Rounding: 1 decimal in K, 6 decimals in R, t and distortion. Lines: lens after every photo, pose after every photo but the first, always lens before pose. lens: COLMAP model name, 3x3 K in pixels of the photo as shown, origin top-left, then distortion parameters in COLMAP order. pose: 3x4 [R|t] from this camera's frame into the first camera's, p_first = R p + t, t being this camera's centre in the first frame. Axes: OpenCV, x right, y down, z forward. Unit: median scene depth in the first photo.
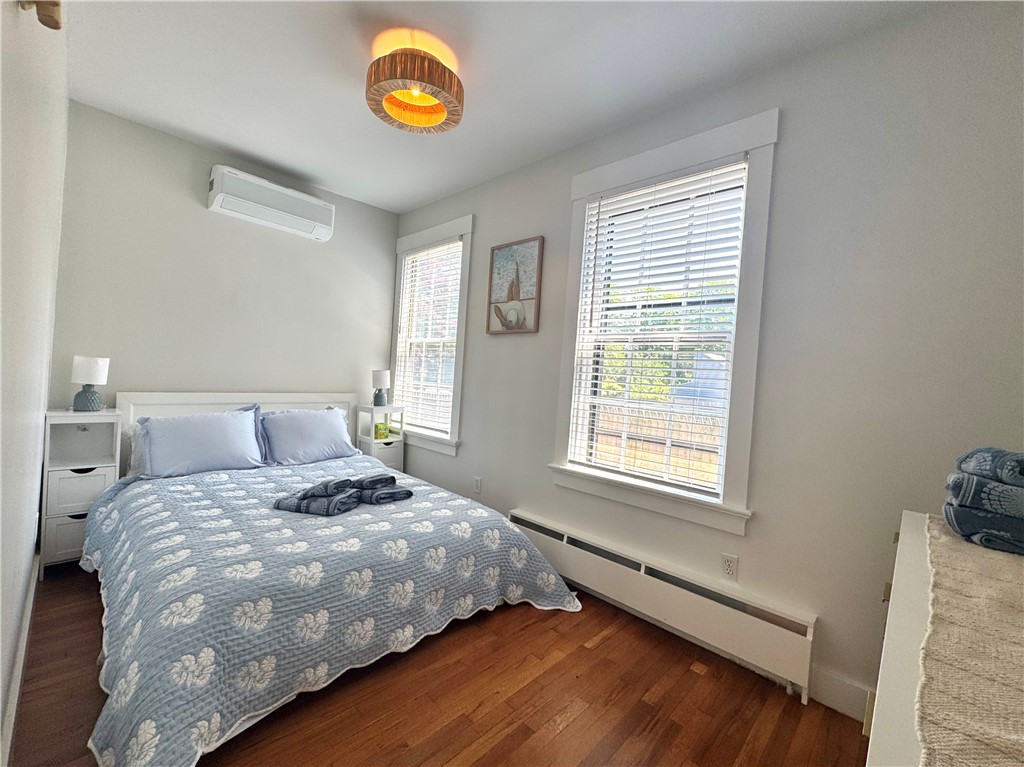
lens RADIAL K [[421.5, 0, 512.0], [0, 421.5, 383.5], [0, 0, 1]] dist [-0.001409, -0.000086]
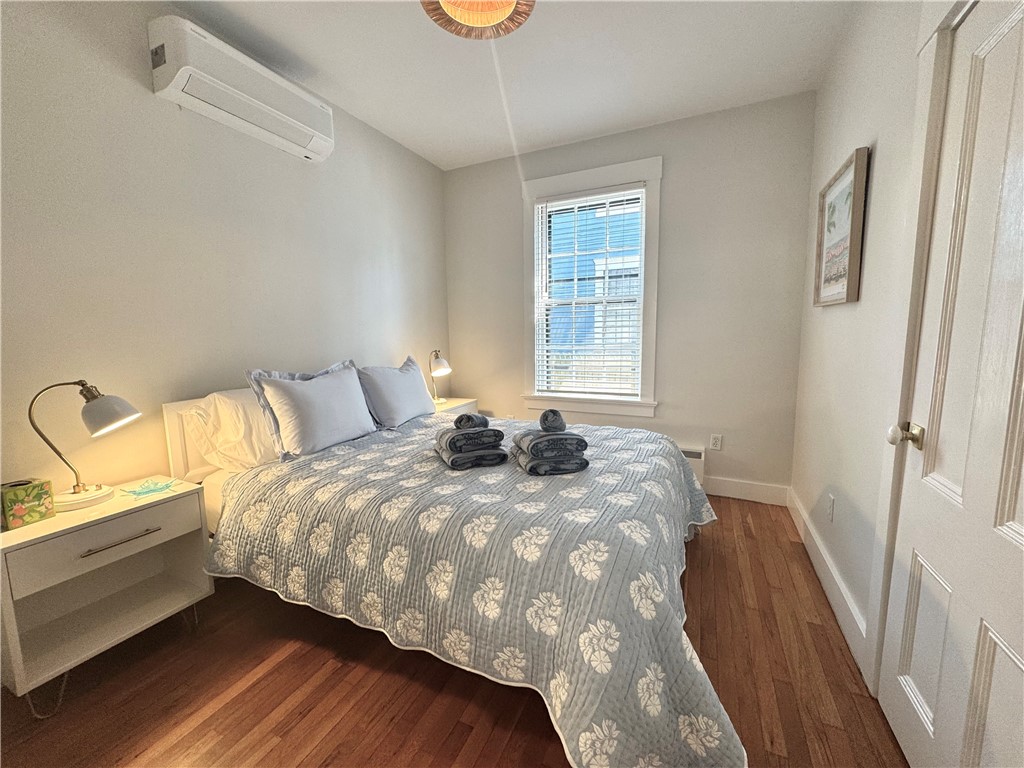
lens RADIAL K [[409.3, 0, 512.0], [0, 409.3, 384.0], [0, 0, 1]] dist [-0.003173, -0.000267]
pose [[0.948354, -0.112313, 0.296665, -0.369316], [0.076393, 0.988561, 0.130046, -0.025664], [-0.307877, -0.100667, 0.946086, -0.306638]]
